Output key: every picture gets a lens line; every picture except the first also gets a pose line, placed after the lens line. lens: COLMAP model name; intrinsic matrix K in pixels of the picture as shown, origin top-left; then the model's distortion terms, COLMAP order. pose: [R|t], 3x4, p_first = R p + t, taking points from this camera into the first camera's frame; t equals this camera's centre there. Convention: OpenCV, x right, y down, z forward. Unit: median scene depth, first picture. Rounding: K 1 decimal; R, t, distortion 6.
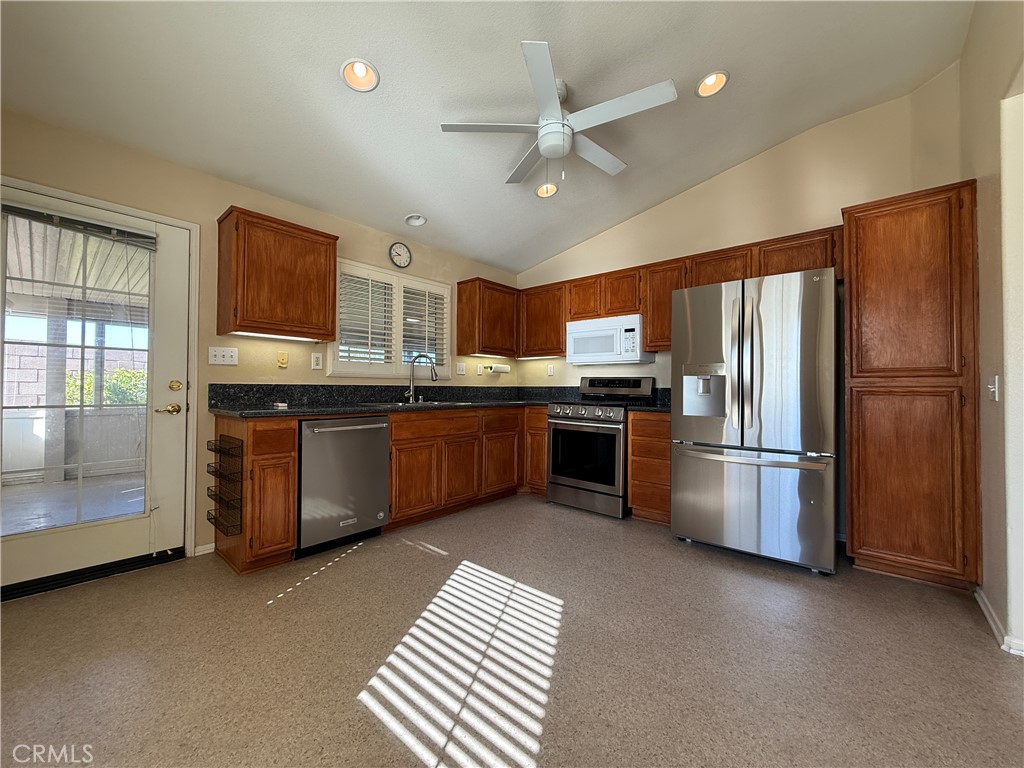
lens RADIAL K [[409.0, 0, 505.7], [0, 409.0, 383.2], [0, 0, 1]] dist [0.000706, 0.000042]
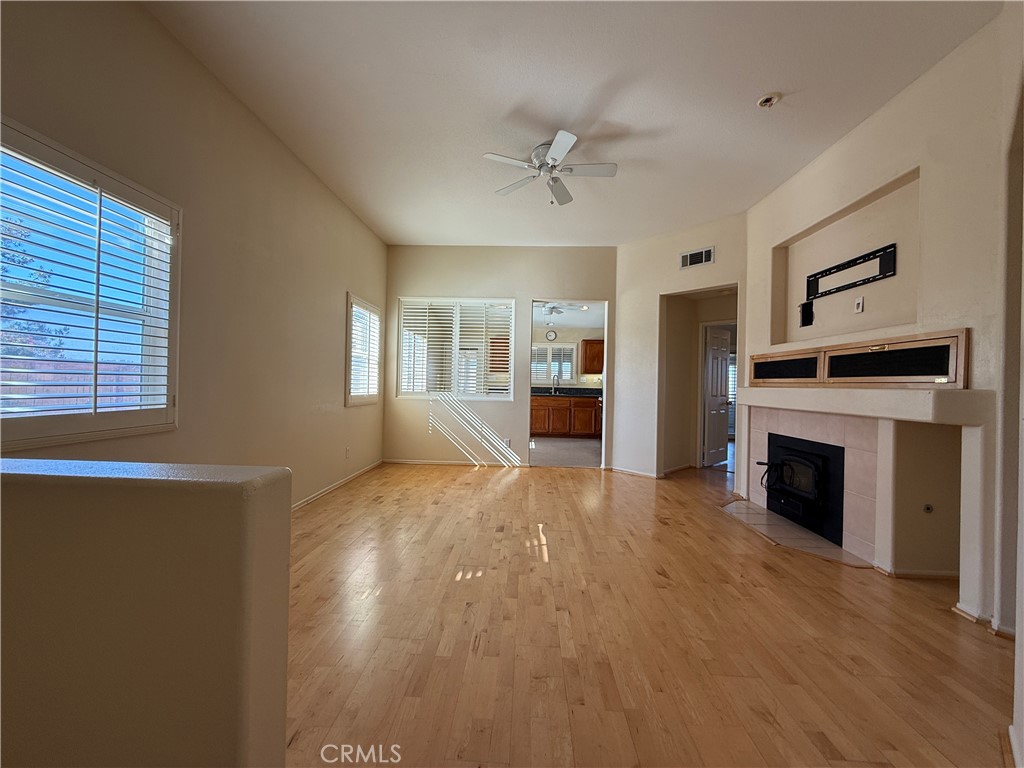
lens RADIAL K [[409.0, 0, 510.2], [0, 409.0, 382.8], [0, 0, 1]] dist [0.000706, 0.000042]
pose [[0.627632, 0.004976, -0.778494, 2.003694], [-0.009605, 0.999953, -0.001352, -0.020463], [0.778451, 0.008326, 0.627651, -1.011028]]
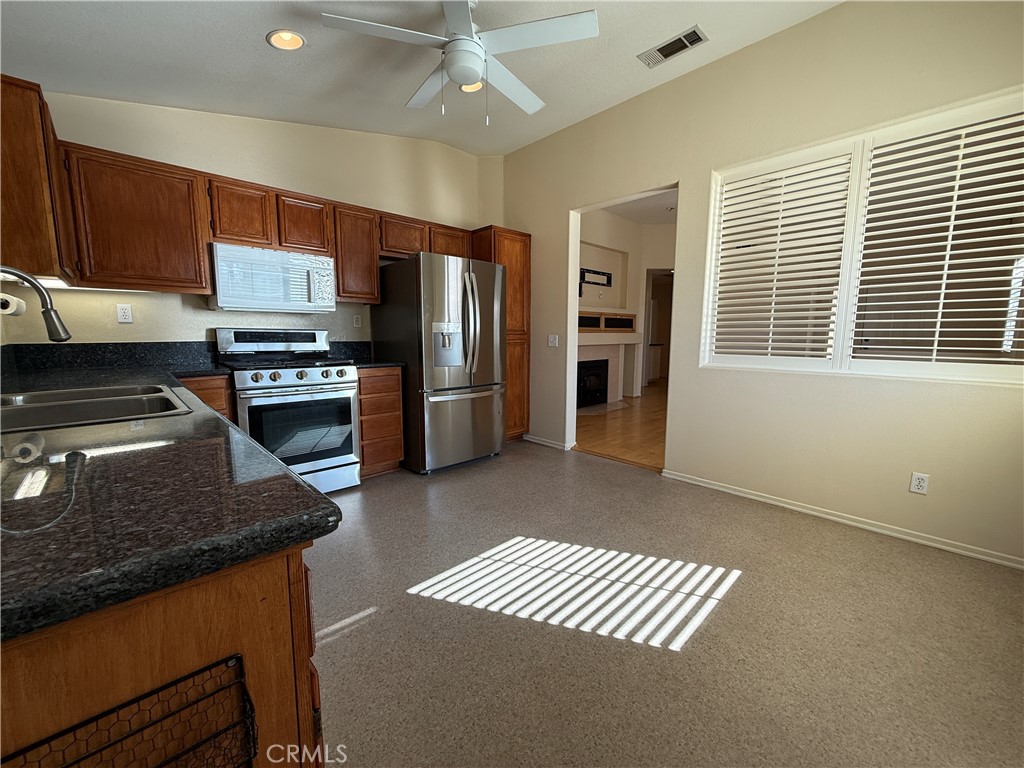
lens RADIAL K [[409.0, 0, 513.3], [0, 409.0, 382.6], [0, 0, 1]] dist [0.000706, 0.000042]
pose [[0.077792, -0.128757, 0.988620, -0.675662], [-0.014755, 0.991368, 0.130276, -0.030872], [-0.996860, -0.024721, 0.075220, 0.677263]]
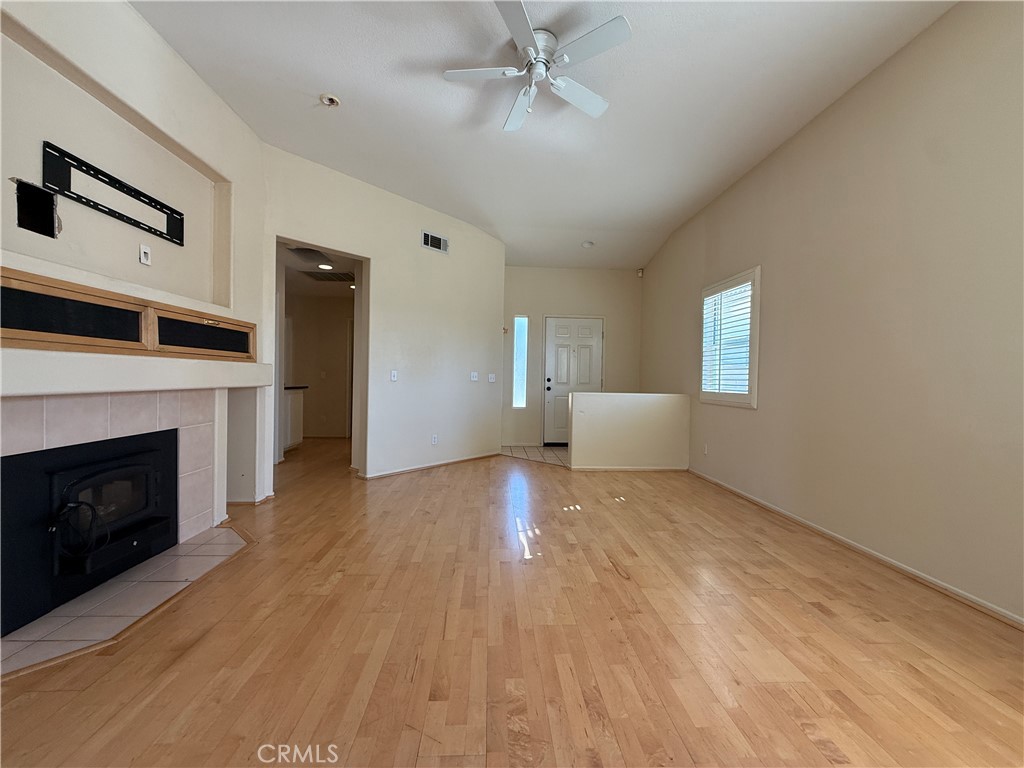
lens RADIAL K [[409.0, 0, 514.3], [0, 409.0, 381.9], [0, 0, 1]] dist [0.000706, 0.000042]
pose [[-0.701956, -0.025510, 0.711763, 0.575543], [-0.028257, 0.999569, 0.007957, 0.005589], [-0.711660, -0.014527, -0.702374, 0.415393]]
